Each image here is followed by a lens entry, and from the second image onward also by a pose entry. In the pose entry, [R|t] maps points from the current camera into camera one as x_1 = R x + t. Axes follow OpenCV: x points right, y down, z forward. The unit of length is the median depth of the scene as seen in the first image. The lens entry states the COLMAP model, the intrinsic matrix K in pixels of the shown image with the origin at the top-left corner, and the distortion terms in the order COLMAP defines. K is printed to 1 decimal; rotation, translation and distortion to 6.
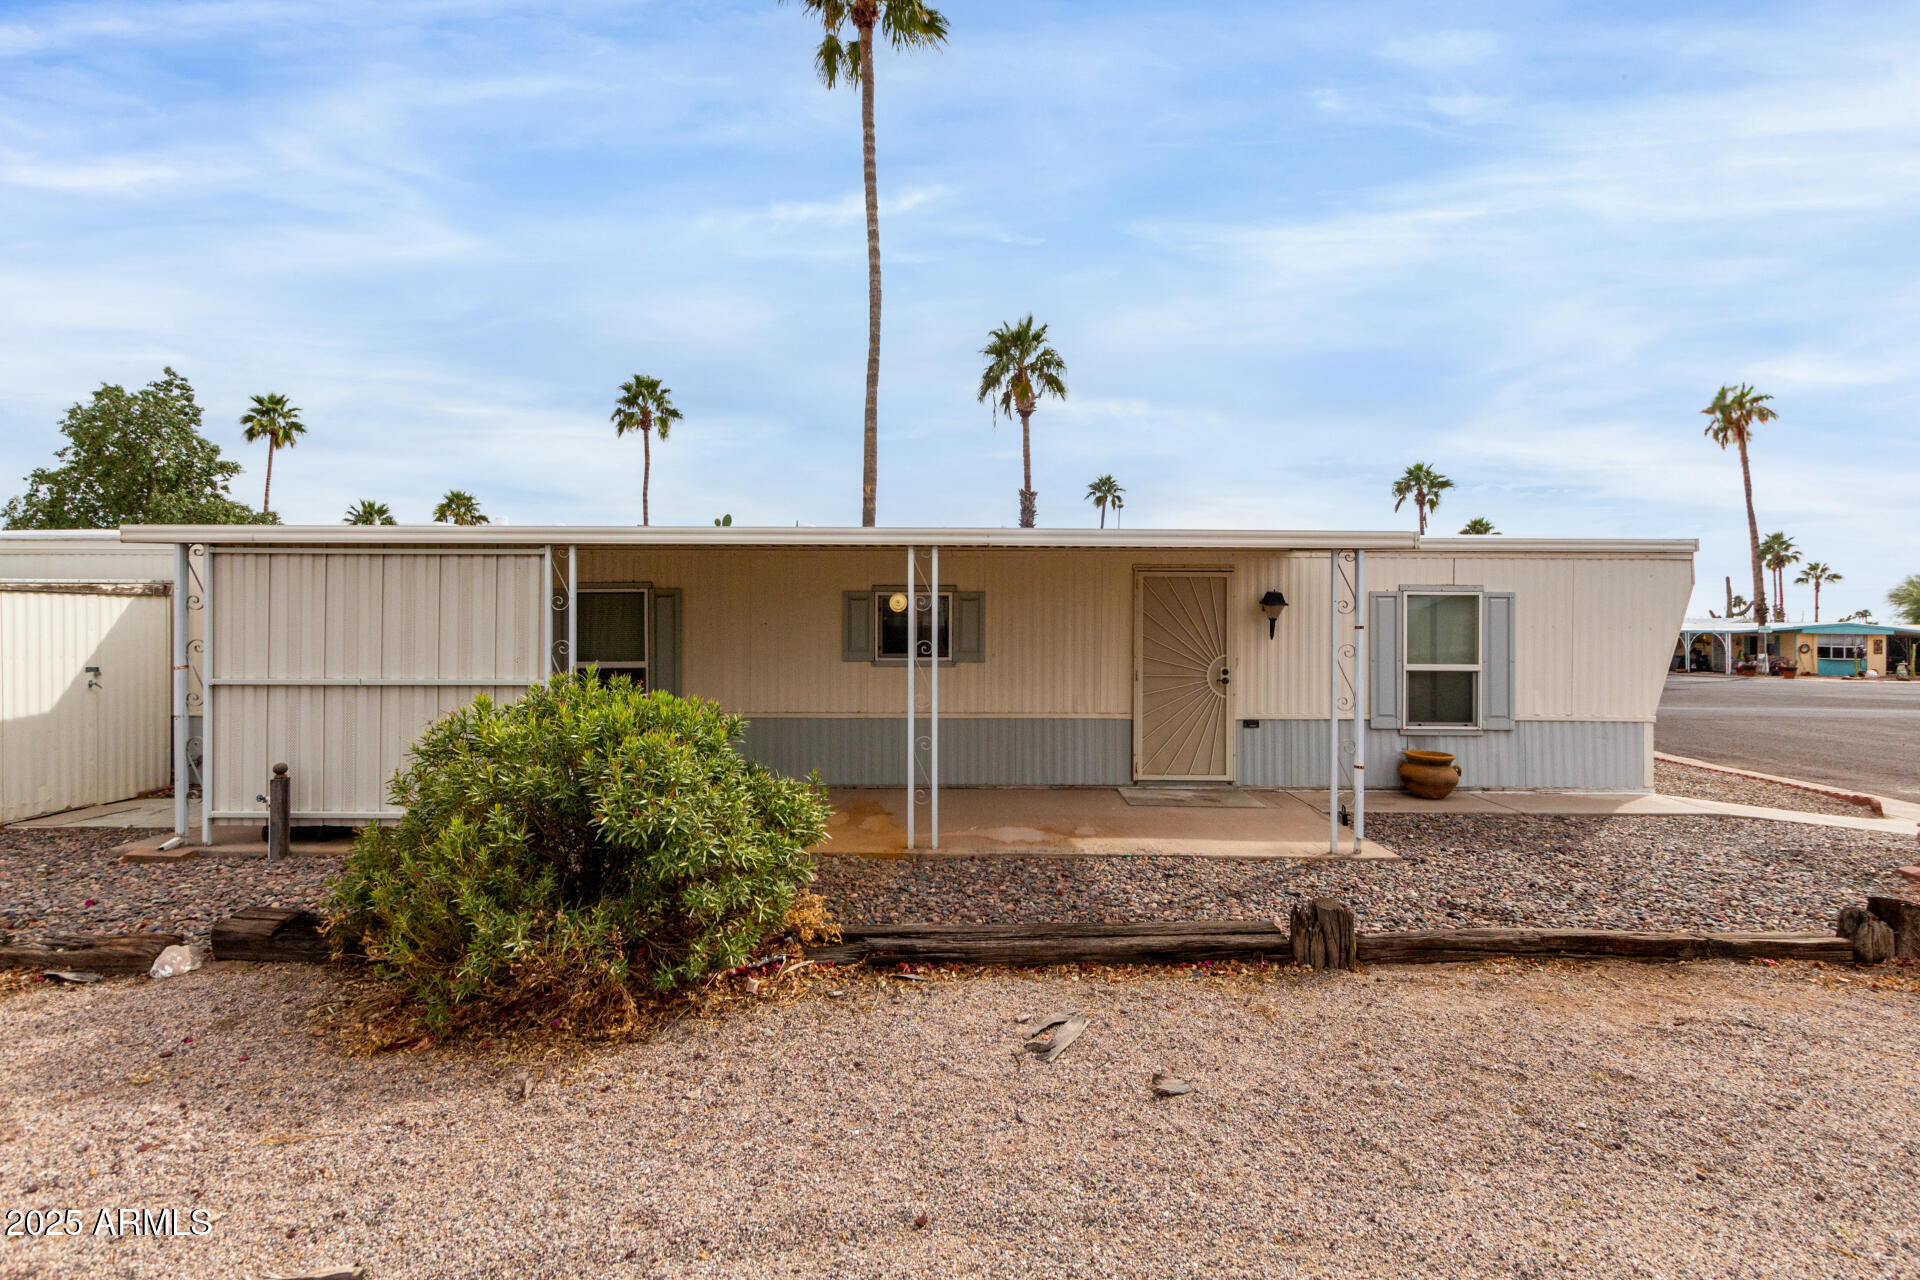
lens RADIAL K [[888.6, 0, 972.1], [0, 888.6, 640.3], [0, 0, 1]] dist [0.007922, -0.000530]
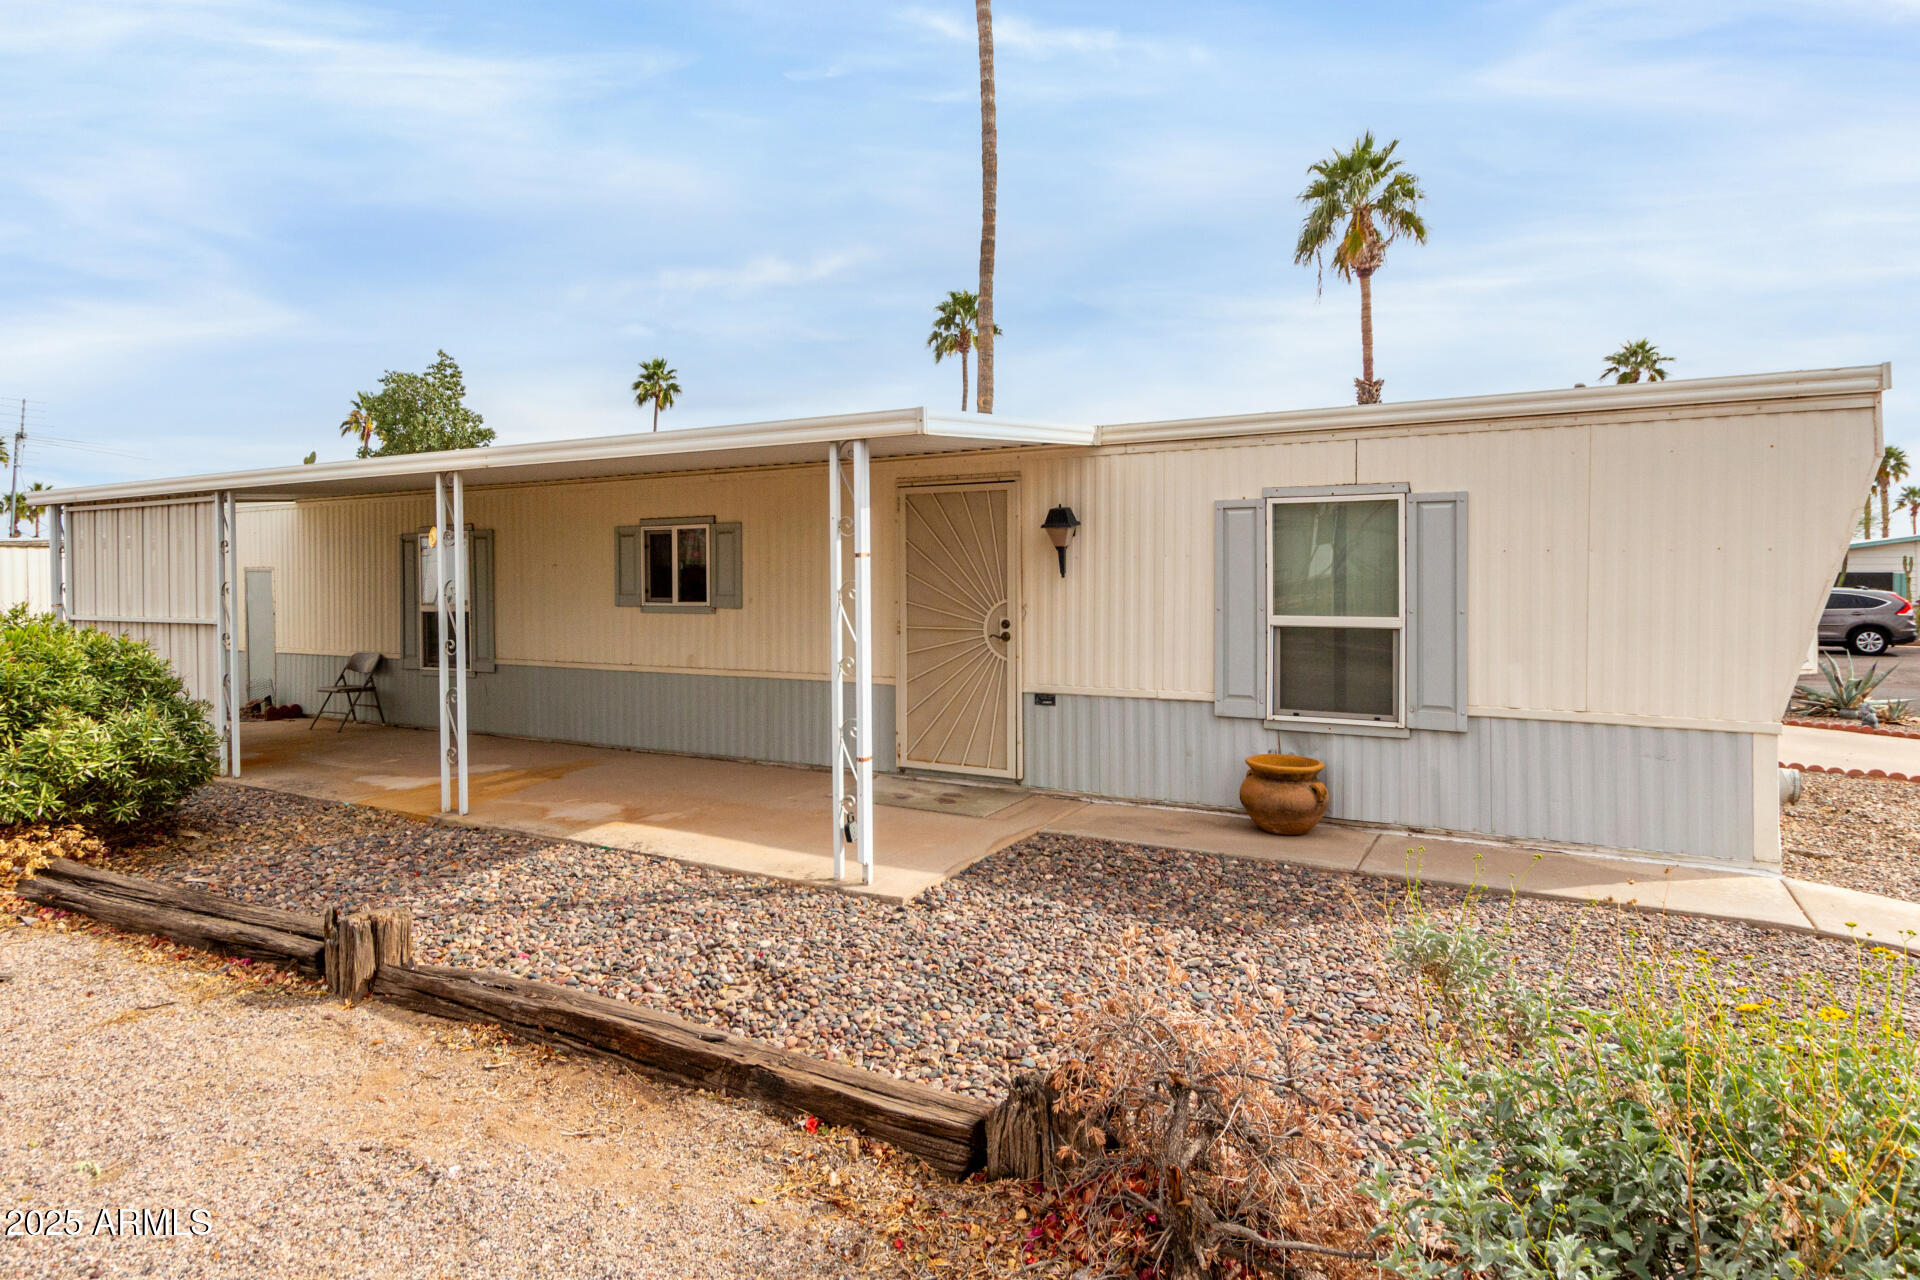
lens RADIAL K [[1076.4, 0, 900.8], [0, 1076.4, 604.9], [0, 0, 1]] dist [0.006184, 0.000875]
pose [[0.864278, 0.004532, -0.502995, 0.639112], [0.001415, 0.999934, 0.011440, 0.010432], [0.503013, -0.010599, 0.864214, 0.218358]]
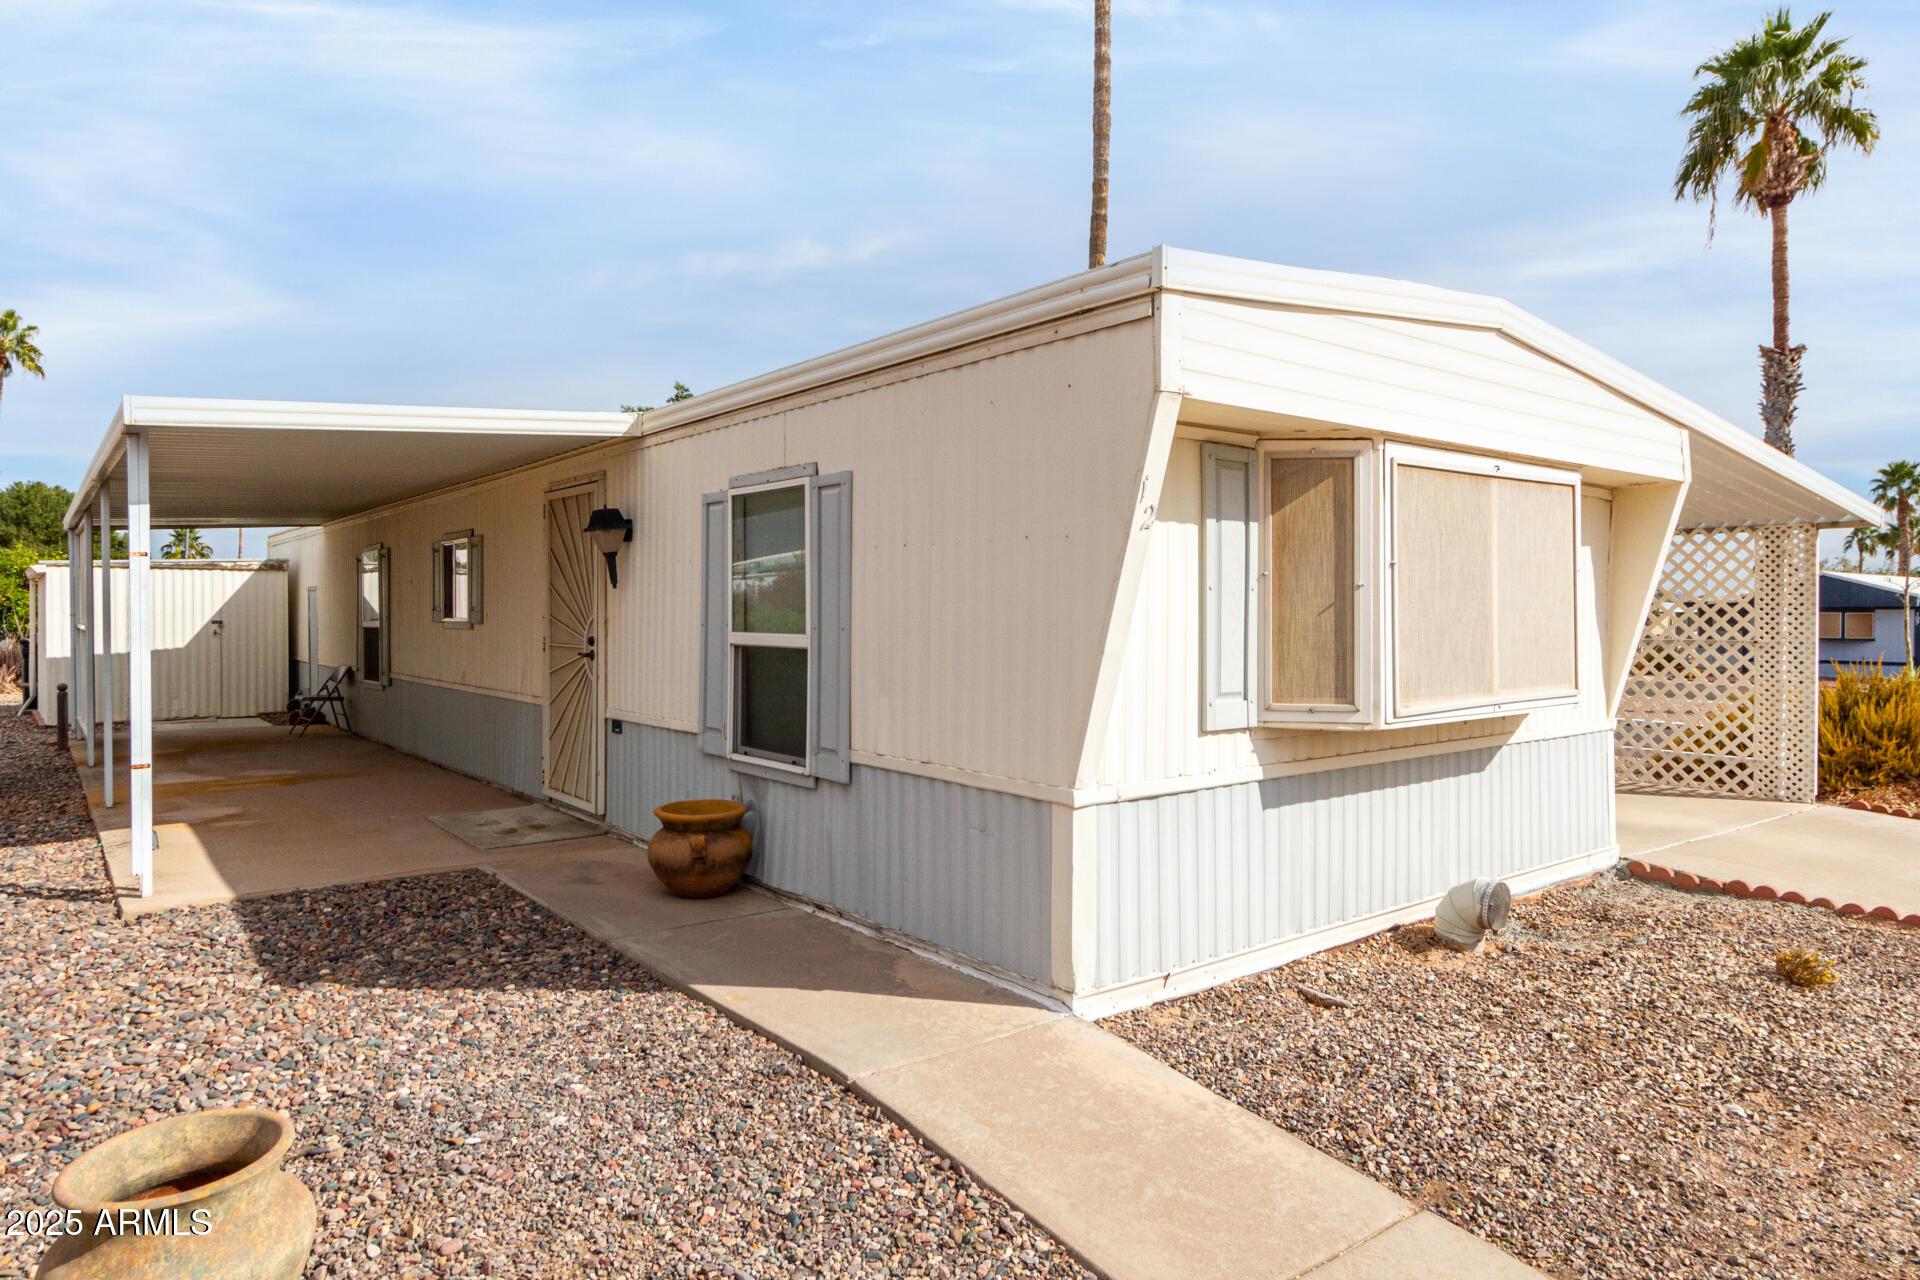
lens RADIAL K [[1161.5, 0, 935.3], [0, 1161.5, 646.6], [0, 0, 1]] dist [0.002965, 0.001074]
pose [[0.621196, 0.021181, -0.783369, 1.078669], [-0.015171, 0.999772, 0.015002, 0.023528], [0.783508, 0.002566, 0.621376, 0.674114]]
